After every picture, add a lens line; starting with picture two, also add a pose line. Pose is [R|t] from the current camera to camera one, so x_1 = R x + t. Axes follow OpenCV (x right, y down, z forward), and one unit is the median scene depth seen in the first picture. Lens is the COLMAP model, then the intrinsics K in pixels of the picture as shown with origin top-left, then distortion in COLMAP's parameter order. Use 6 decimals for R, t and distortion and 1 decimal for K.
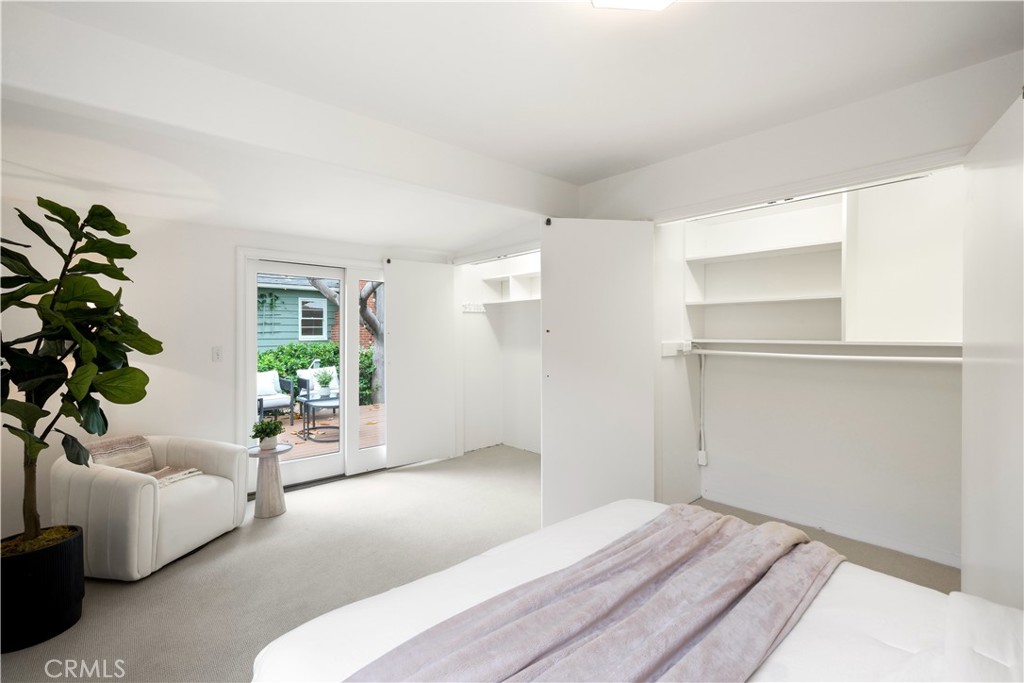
lens RADIAL K [[448.8, 0, 514.5], [0, 448.8, 337.6], [0, 0, 1]] dist [0.000568, -0.001265]
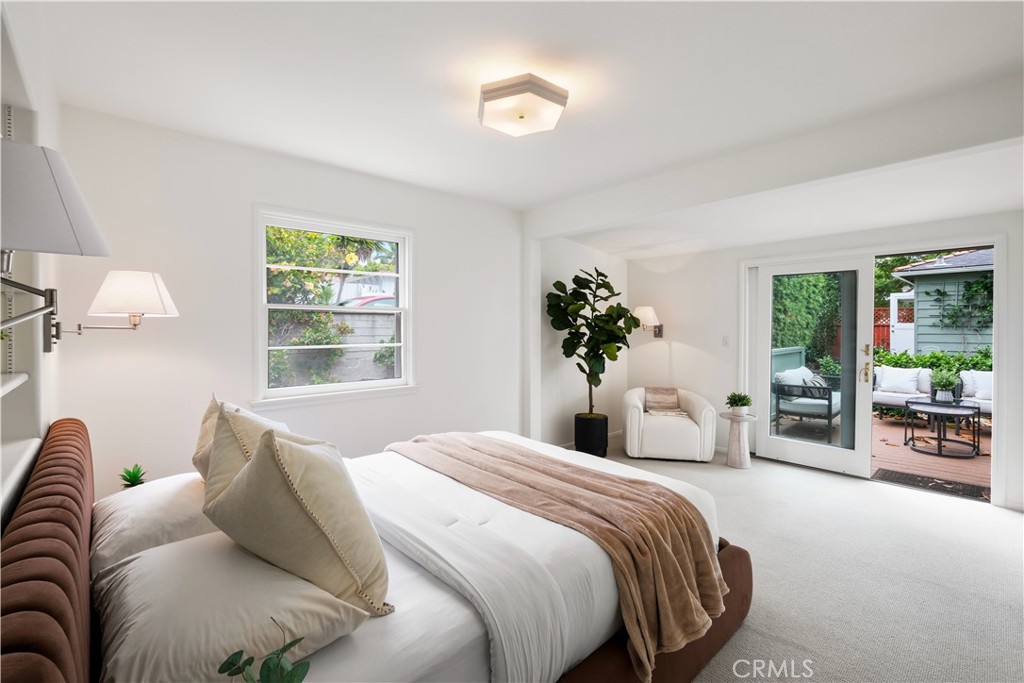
lens RADIAL K [[448.8, 0, 514.4], [0, 448.8, 335.3], [0, 0, 1]] dist [0.000568, -0.001265]
pose [[0.008702, 0.013830, -0.999866, 0.871910], [-0.010325, 0.999852, 0.013740, 0.008292], [0.999909, 0.010204, 0.008843, 0.418988]]
